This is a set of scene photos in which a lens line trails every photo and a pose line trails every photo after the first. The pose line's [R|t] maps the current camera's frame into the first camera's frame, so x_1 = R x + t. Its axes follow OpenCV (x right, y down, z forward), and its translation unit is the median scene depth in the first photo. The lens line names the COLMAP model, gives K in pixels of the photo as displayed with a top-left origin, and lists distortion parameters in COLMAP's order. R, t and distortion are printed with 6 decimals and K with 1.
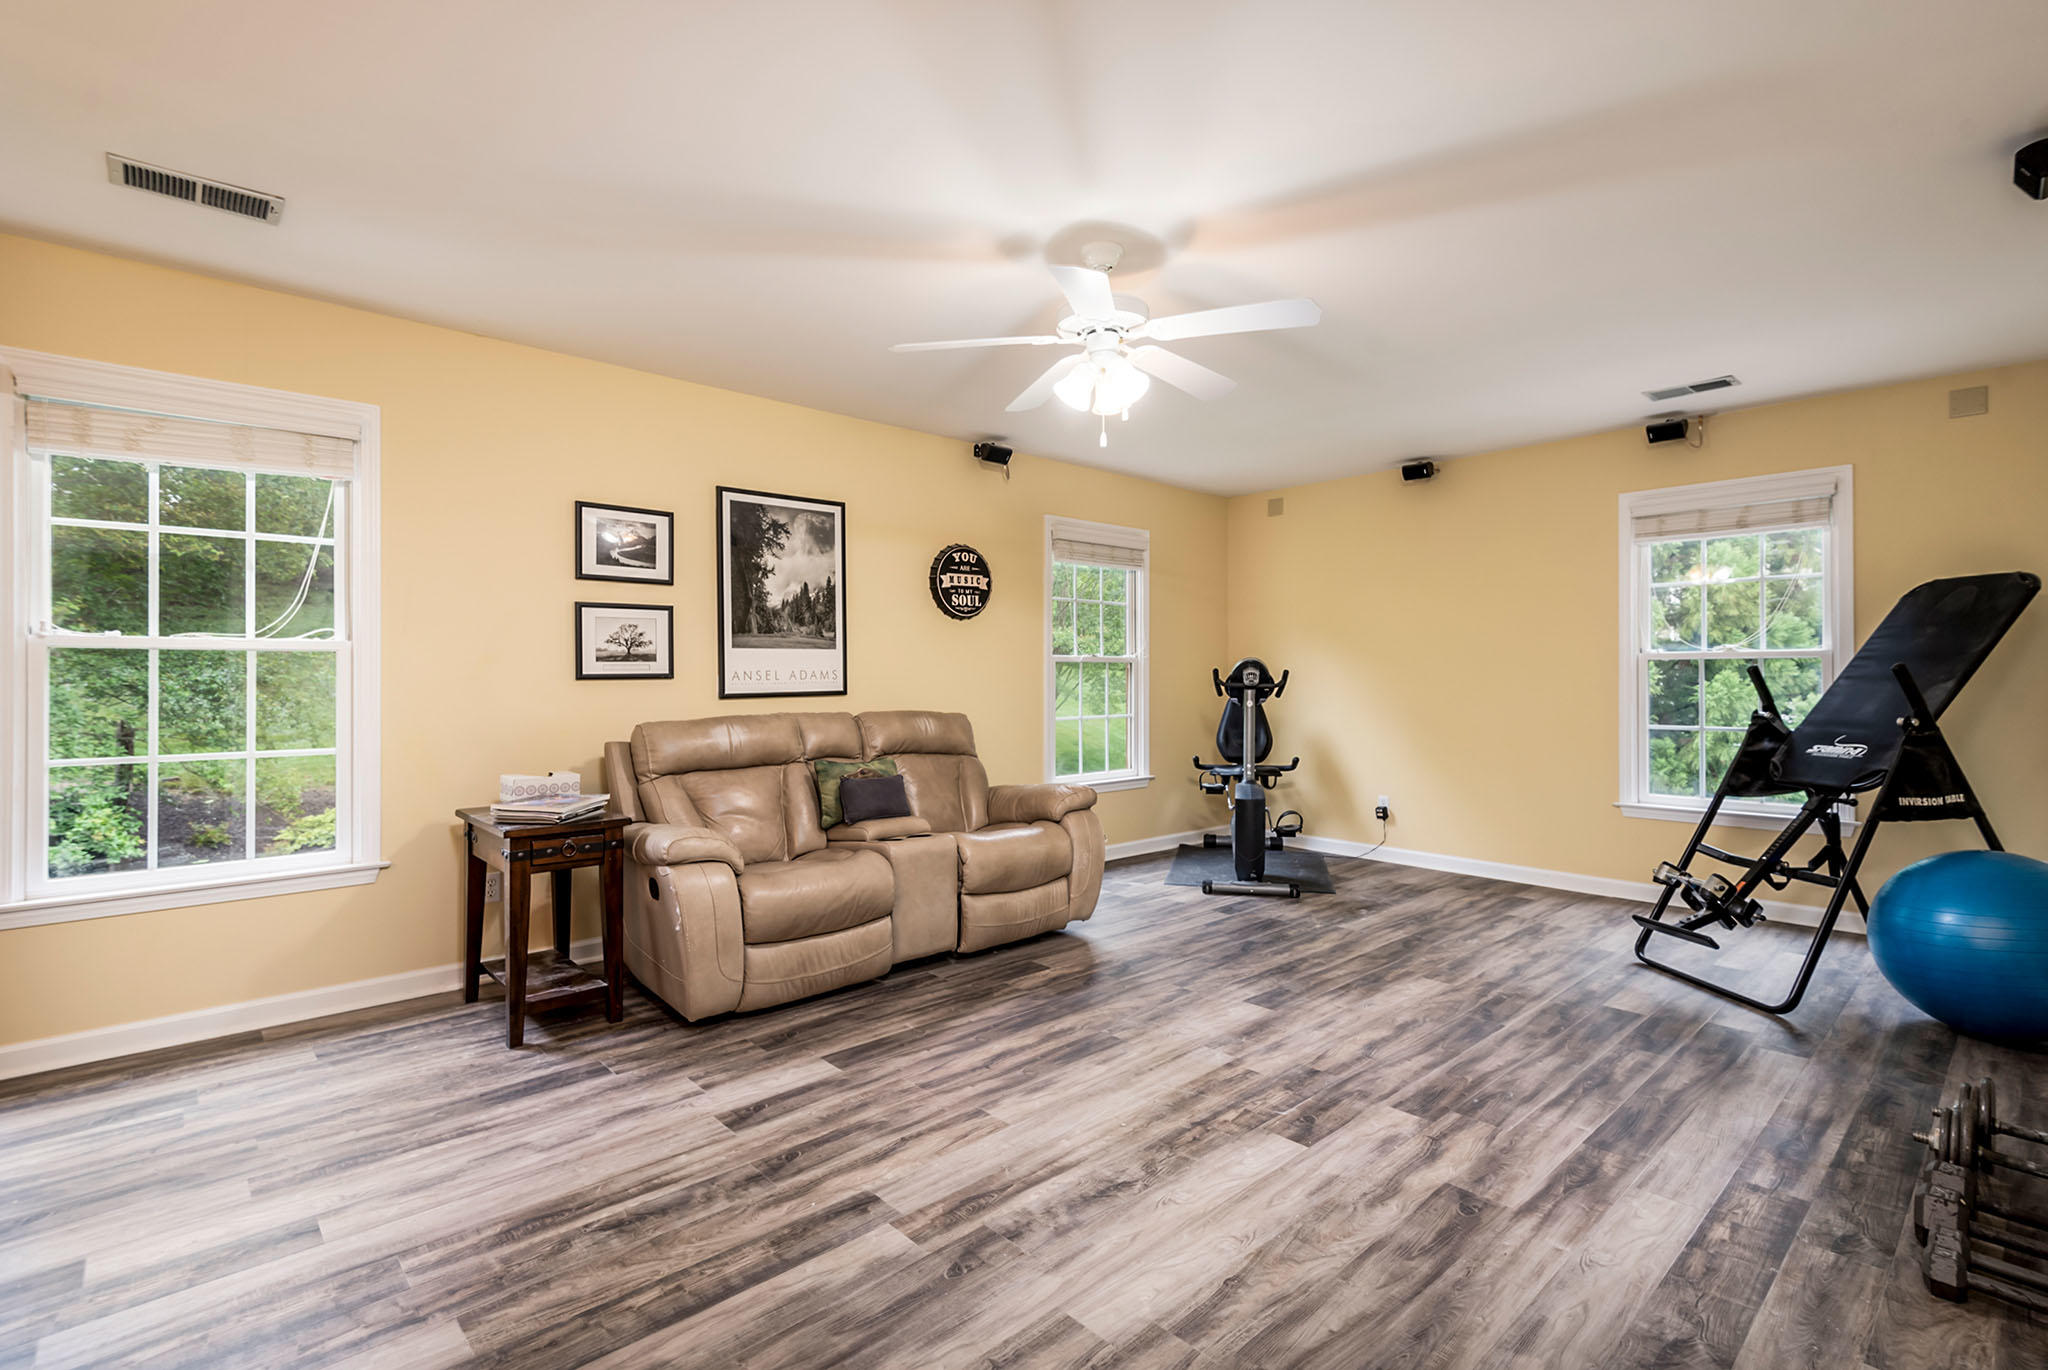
lens RADIAL K [[942.2, 0, 1025.0], [0, 942.2, 674.6], [0, 0, 1]] dist [0.026020, -0.008684]
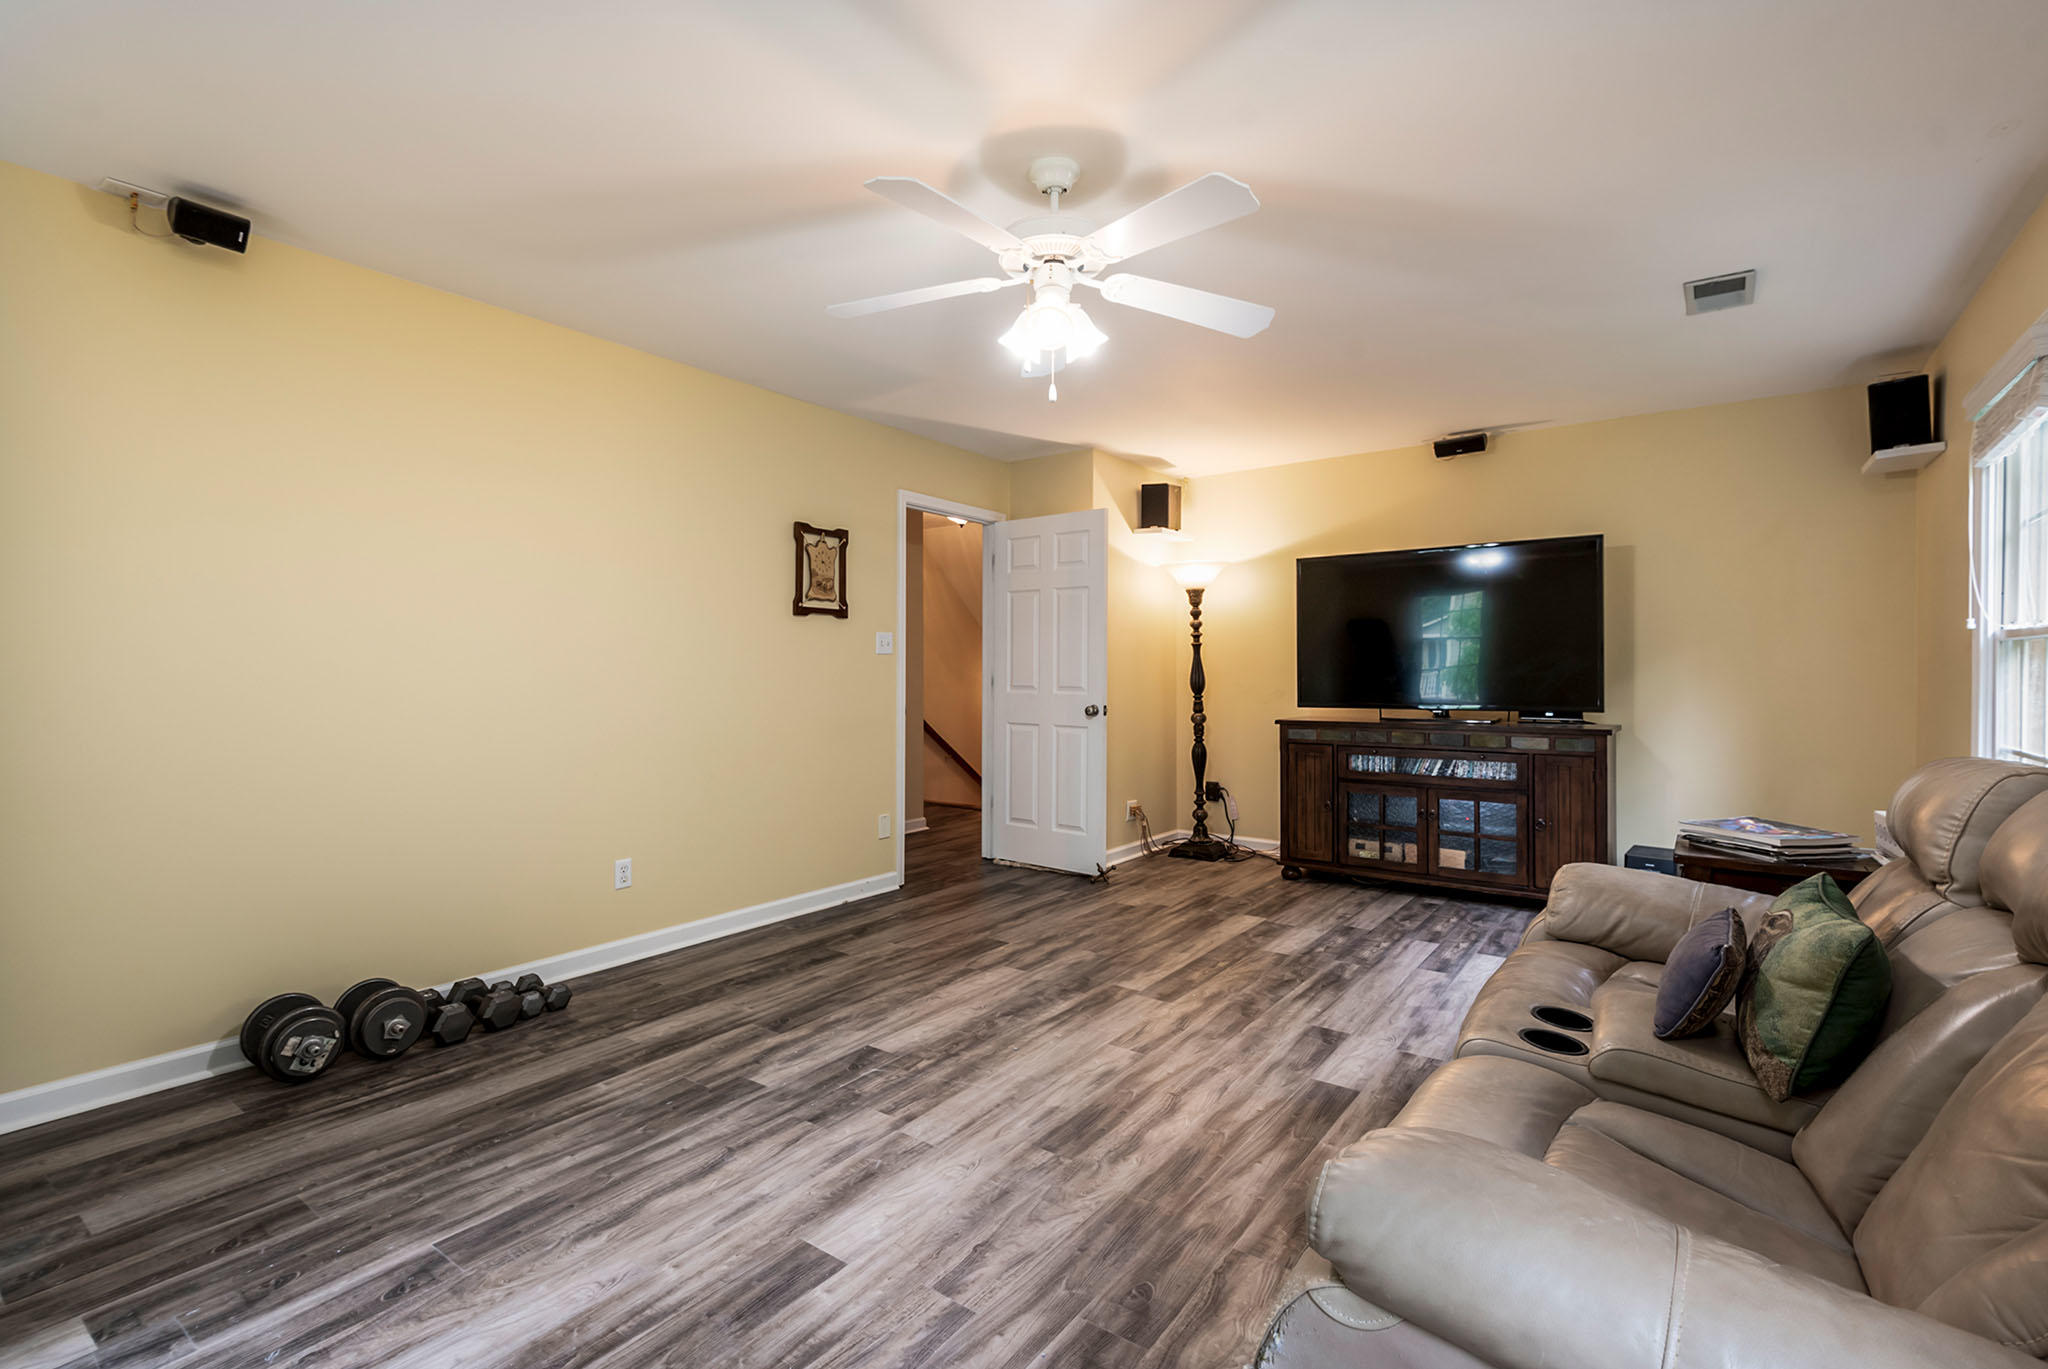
lens RADIAL K [[942.2, 0, 1025.1], [0, 942.2, 678.8], [0, 0, 1]] dist [0.026020, -0.008684]
pose [[-0.978827, 0.003213, -0.204663, 0.320078], [0.001615, 0.999967, 0.007975, 0.002709], [0.204682, 0.007475, -0.978800, 2.072782]]
